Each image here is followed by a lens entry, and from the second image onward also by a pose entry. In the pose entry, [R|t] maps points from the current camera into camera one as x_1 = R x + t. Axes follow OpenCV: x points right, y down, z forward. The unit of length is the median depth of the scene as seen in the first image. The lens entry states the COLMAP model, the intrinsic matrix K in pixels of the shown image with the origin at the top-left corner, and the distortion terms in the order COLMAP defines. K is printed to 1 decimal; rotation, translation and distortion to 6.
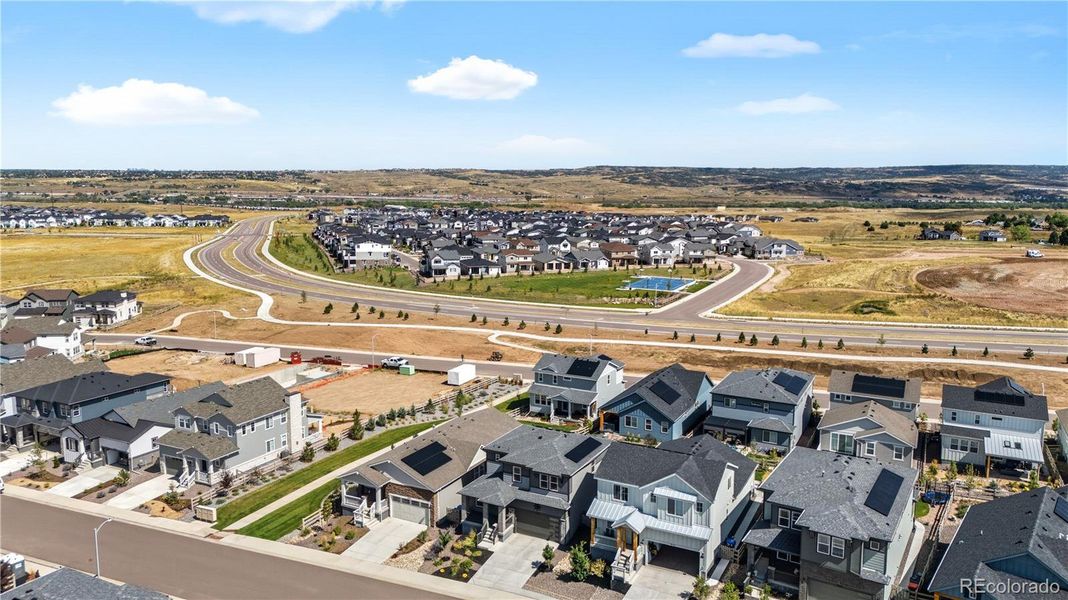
lens RADIAL K [[786.4, 0, 535.3], [0, 786.4, 295.5], [0, 0, 1]] dist [0.077347, -0.070352]
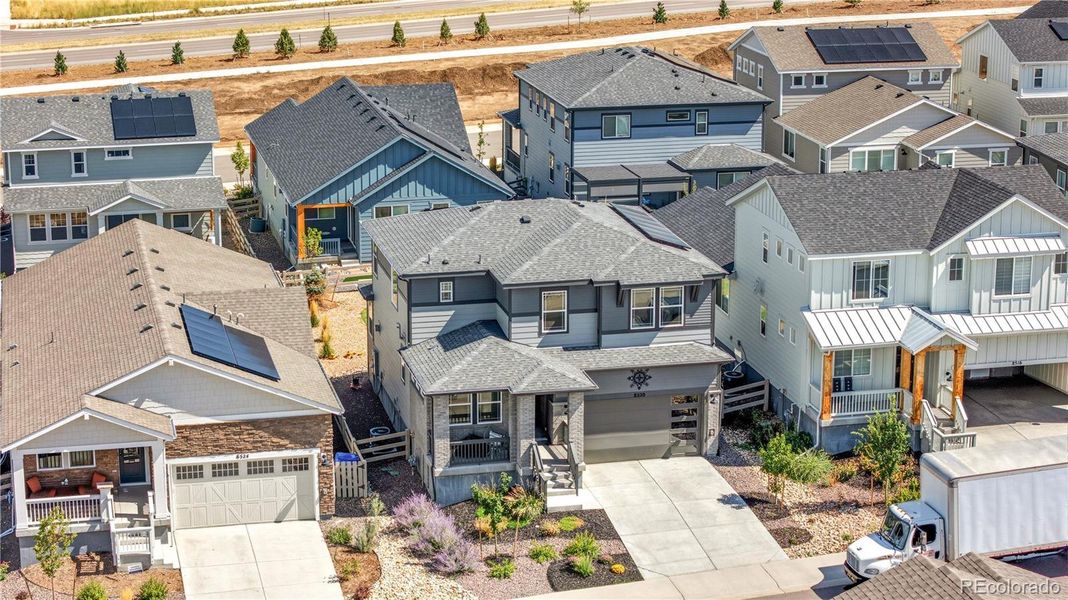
lens RADIAL K [[2126.7, 0, 531.7], [0, 2126.7, 299.1], [0, 0, 1]] dist [-0.112336, 0.000000]
pose [[0.776536, -0.176274, 0.604913, -0.629988], [0.102863, 0.982655, 0.154302, 0.069561], [-0.621620, -0.057598, 0.781199, 0.244932]]
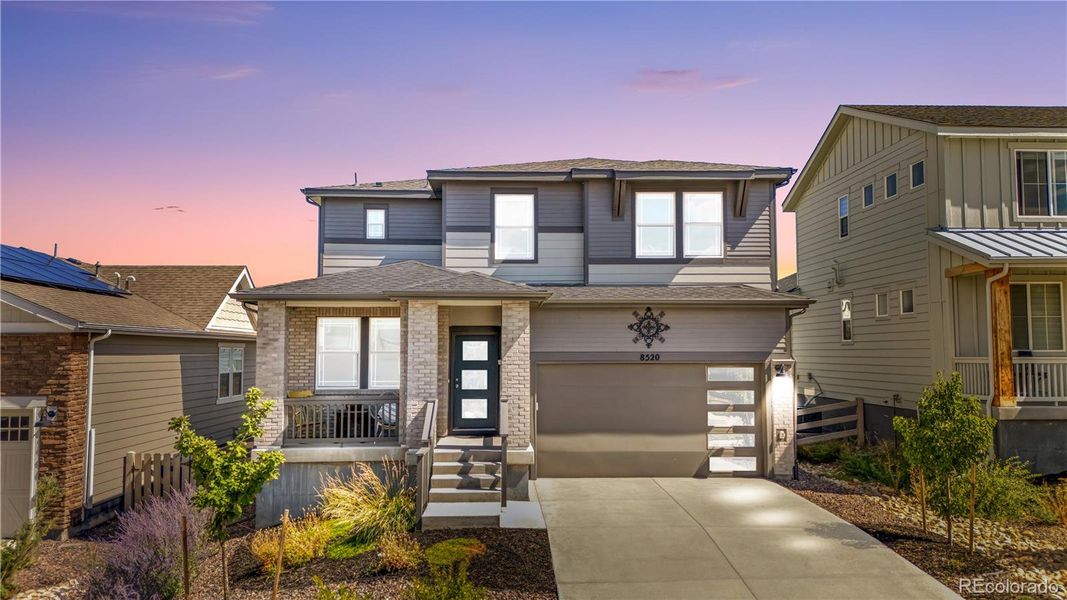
lens RADIAL K [[785.7, 0, 533.7], [0, 785.7, 300.2], [0, 0, 1]] dist [0.077347, -0.070352]
pose [[0.884185, 0.011803, 0.466987, -0.127175], [0.083570, 0.979557, -0.182987, 0.294396], [-0.459600, 0.200821, 0.865123, 0.811236]]
